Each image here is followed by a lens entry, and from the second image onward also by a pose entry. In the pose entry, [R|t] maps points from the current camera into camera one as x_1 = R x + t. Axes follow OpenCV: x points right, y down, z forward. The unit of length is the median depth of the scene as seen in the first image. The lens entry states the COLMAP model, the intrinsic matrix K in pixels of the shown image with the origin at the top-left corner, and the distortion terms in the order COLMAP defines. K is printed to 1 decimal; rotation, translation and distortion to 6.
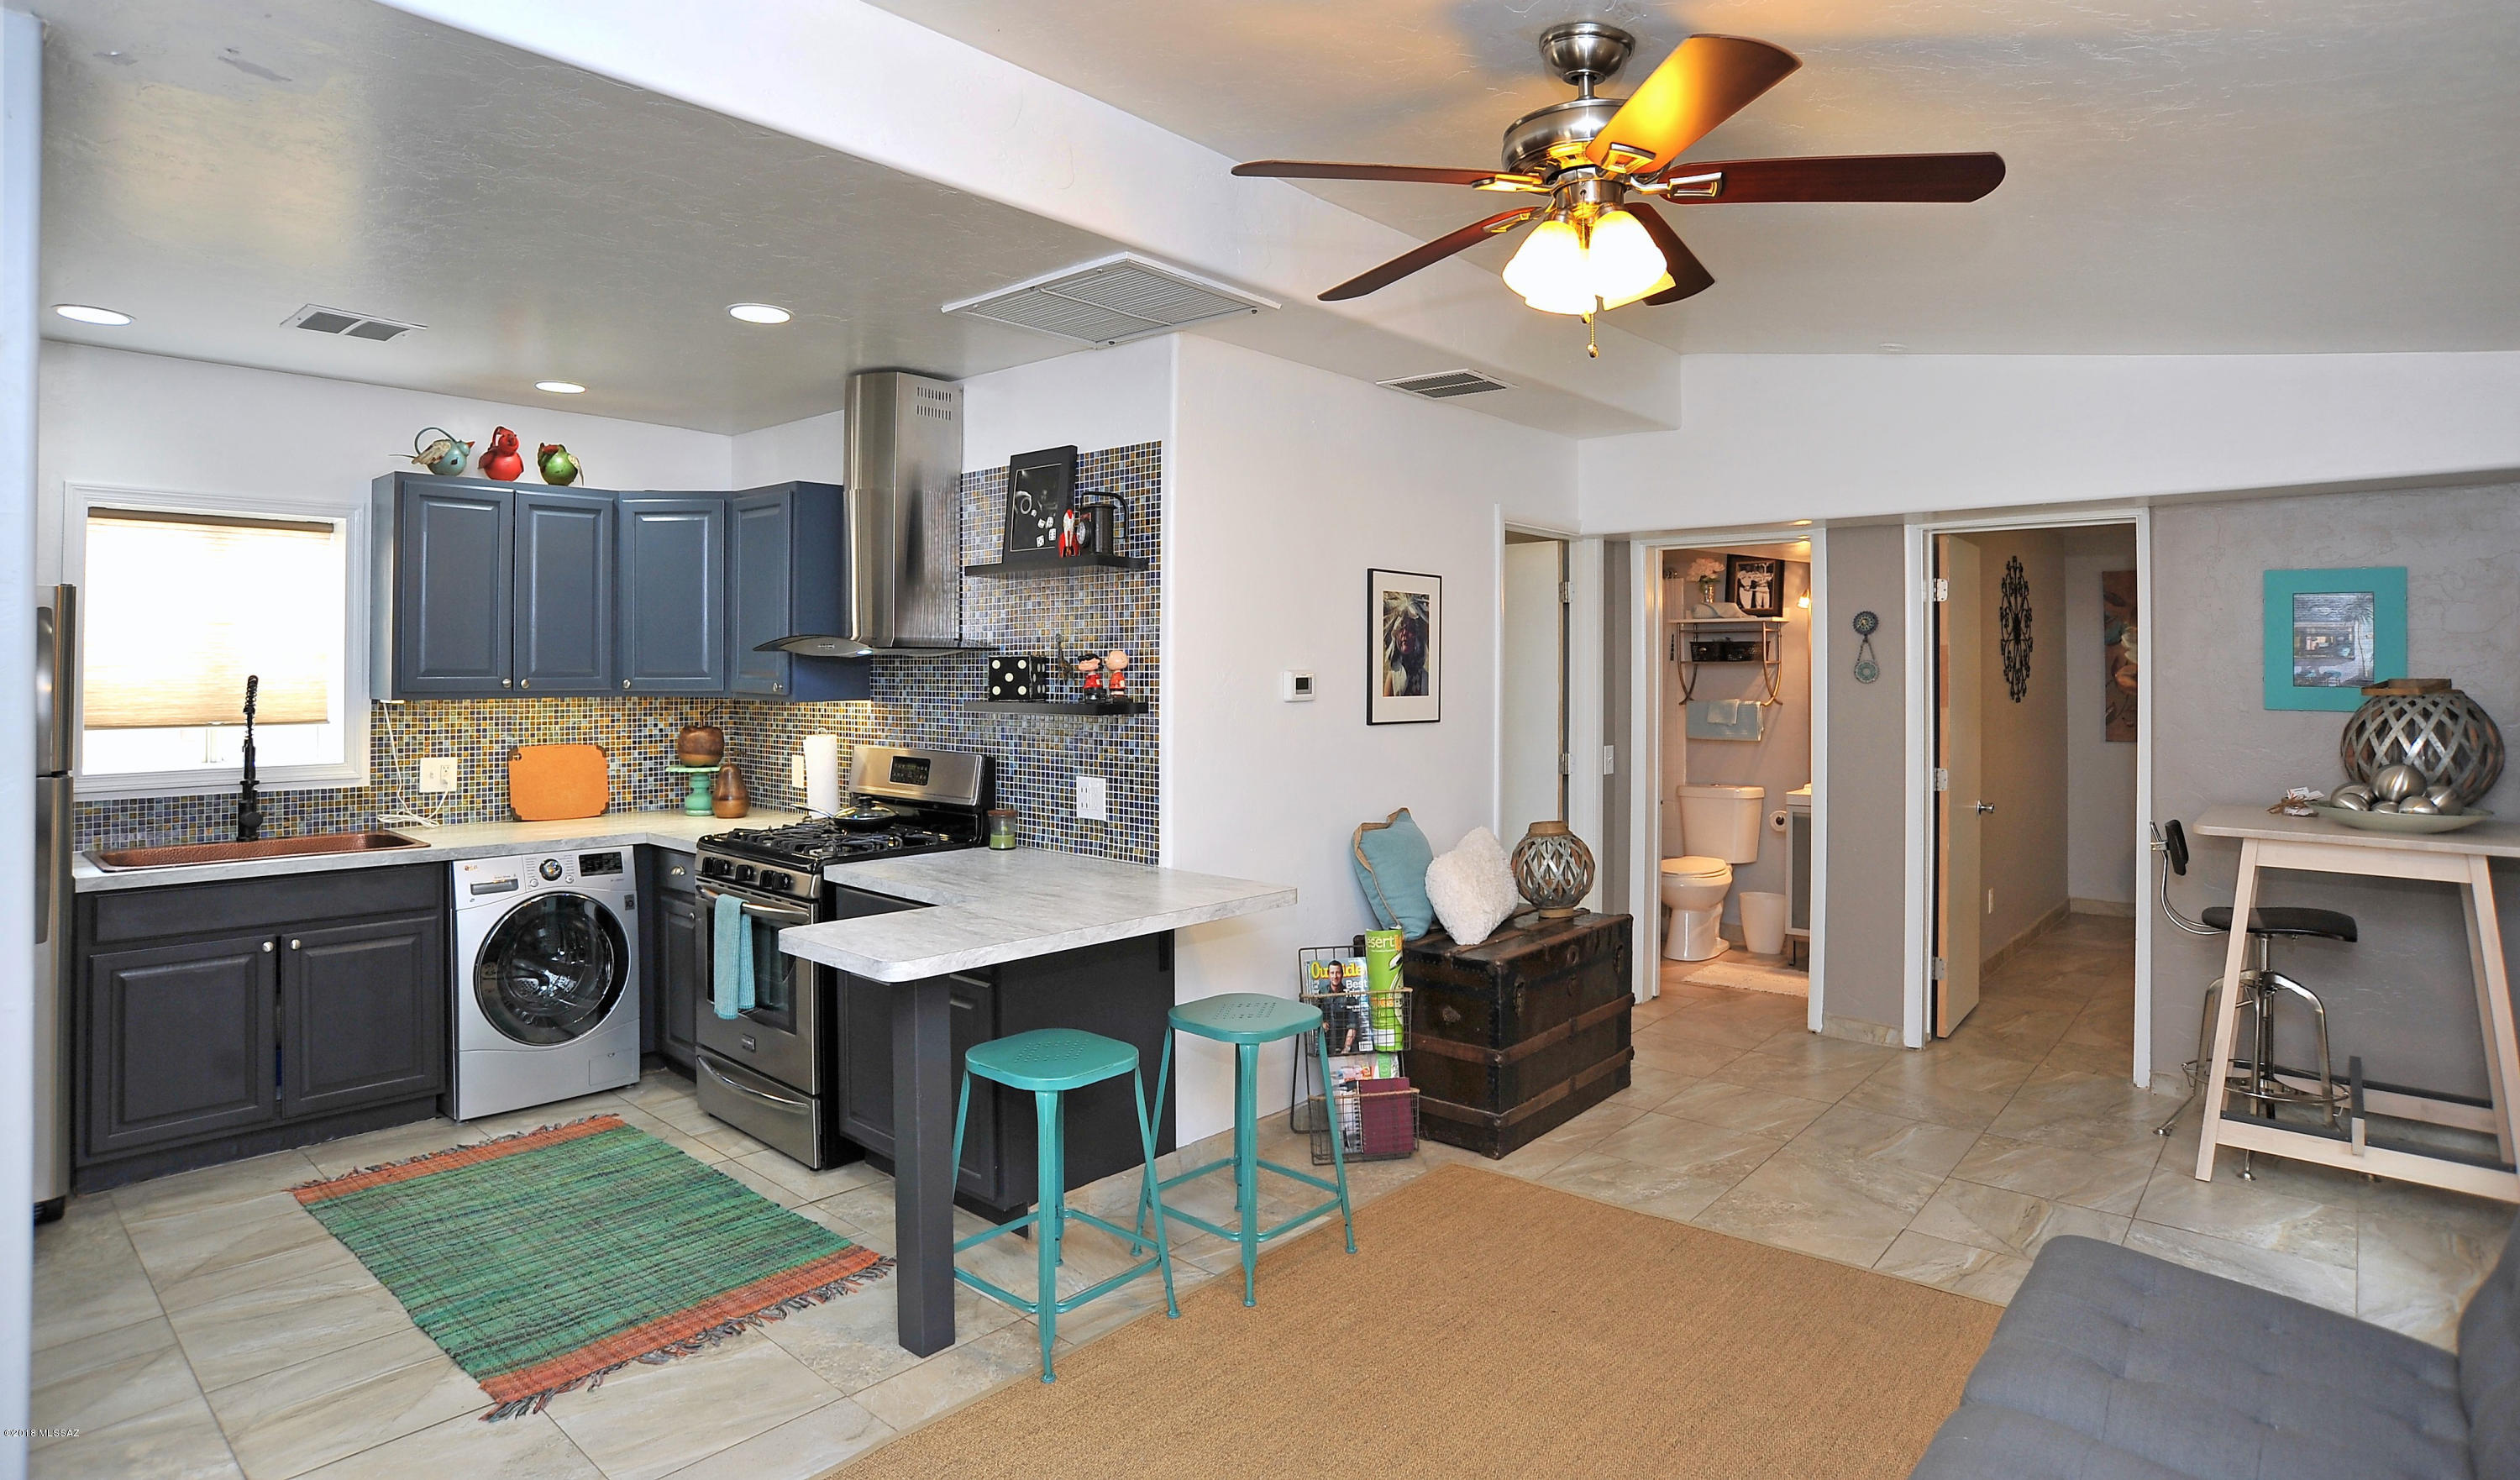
lens RADIAL K [[1304.1, 0, 1214.7], [0, 1304.1, 646.3], [0, 0, 1]] dist [-0.108016, 0.052275]
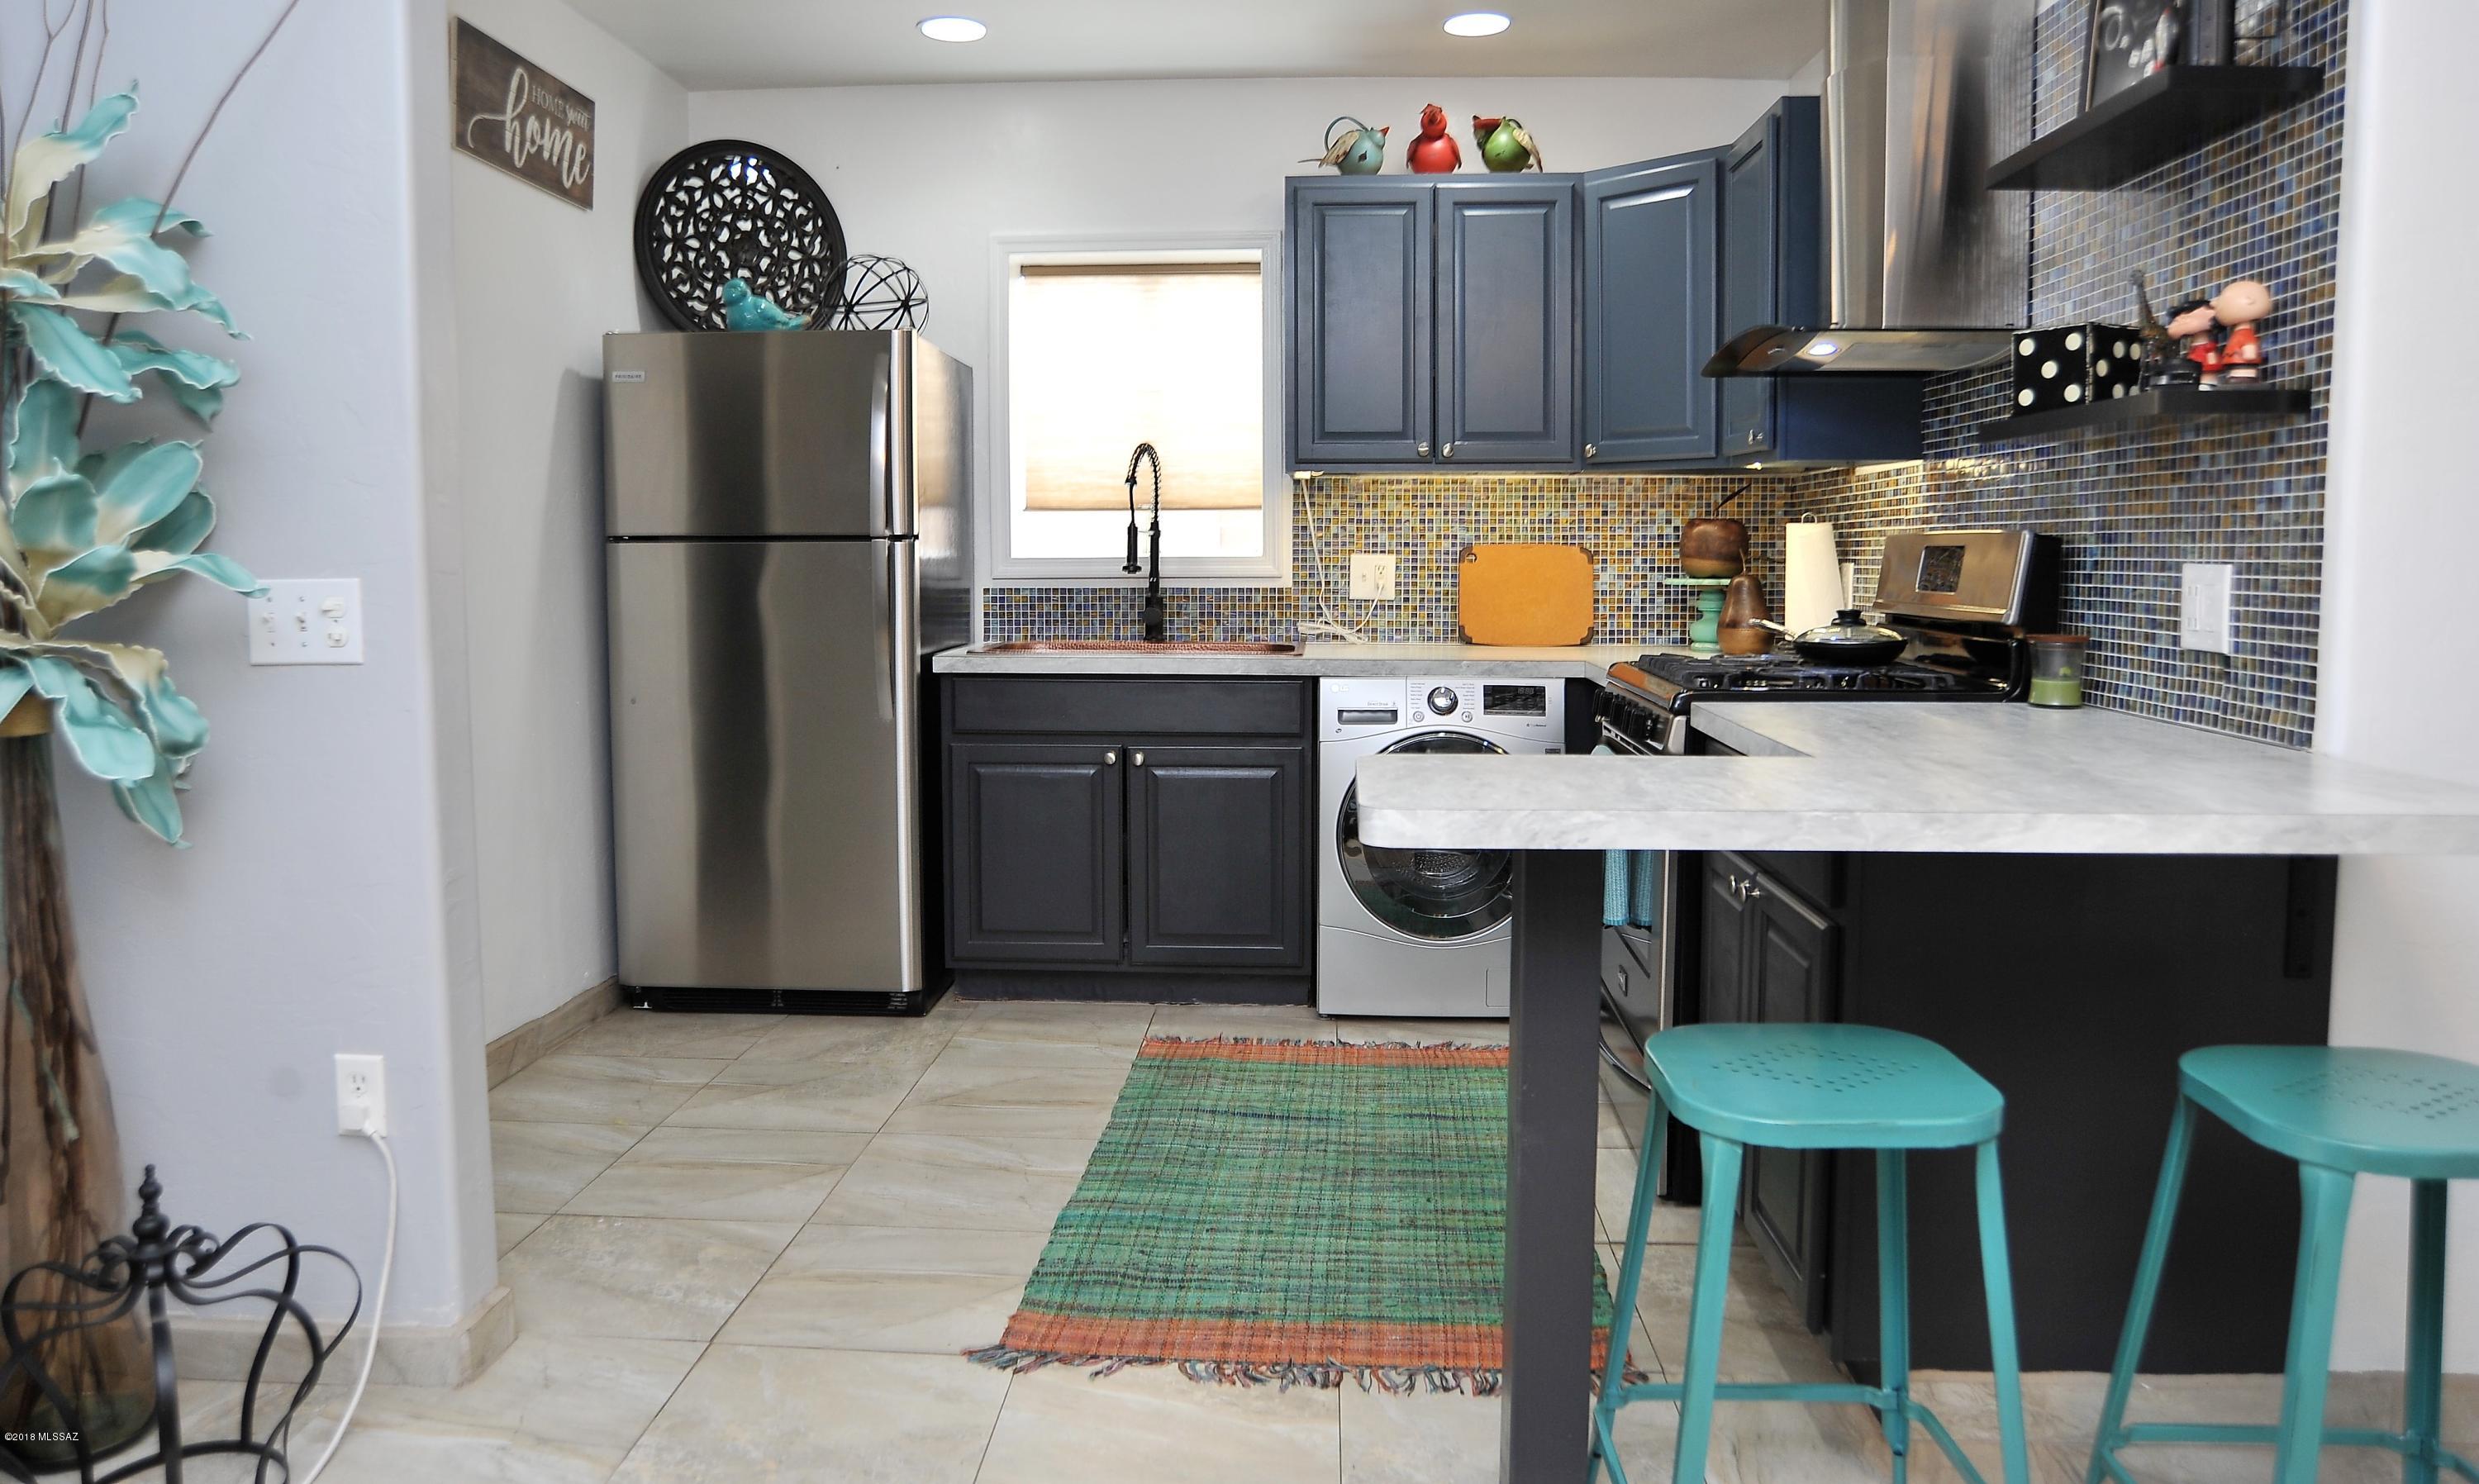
lens RADIAL K [[1671.5, 0, 1224.9], [0, 1671.5, 673.9], [0, 0, 1]] dist [-0.066344, 0.004713]
pose [[0.626976, 0.058569, -0.776834, 0.131500], [0.015352, 0.996047, 0.087487, 0.072821], [0.778887, -0.066778, 0.623599, 0.297790]]
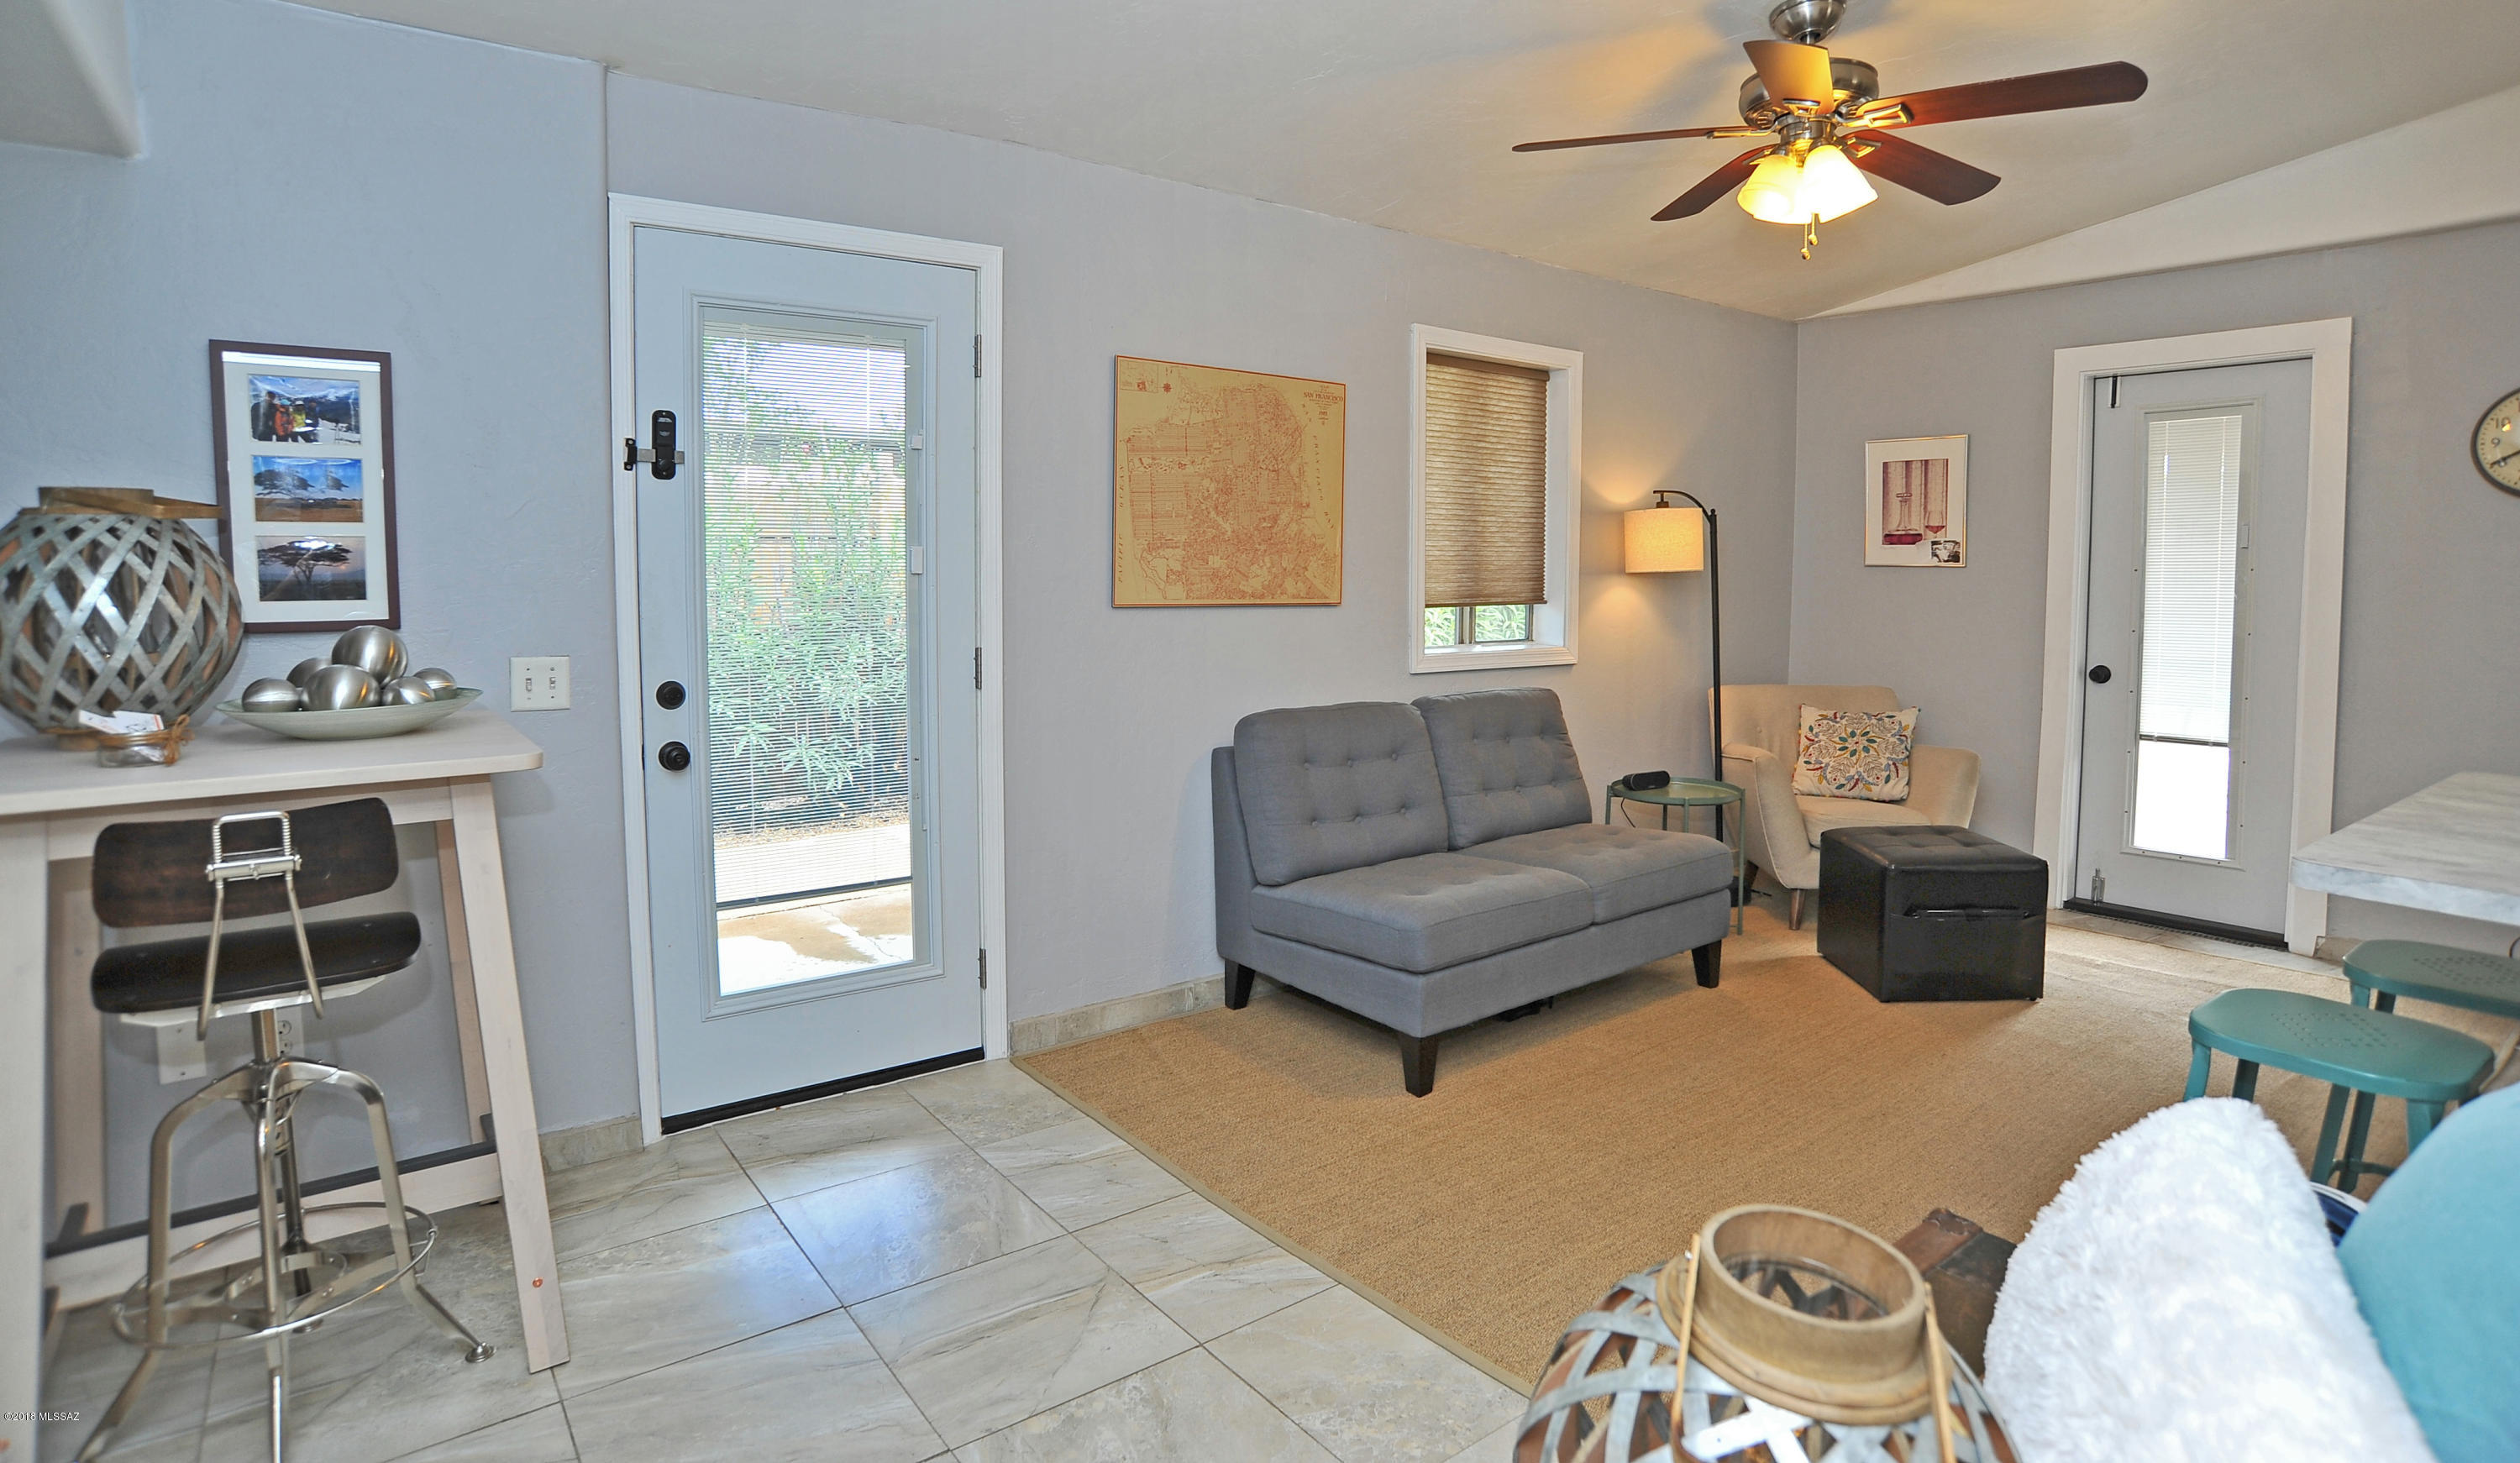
lens RADIAL K [[1282.8, 0, 1254.1], [0, 1282.8, 647.6], [0, 0, 1]] dist [-0.111587, 0.057489]
pose [[-0.982747, -0.017409, 0.184136, 0.308375], [-0.007740, 0.998559, 0.053103, 0.053717], [-0.184795, 0.050761, -0.981465, 1.199546]]
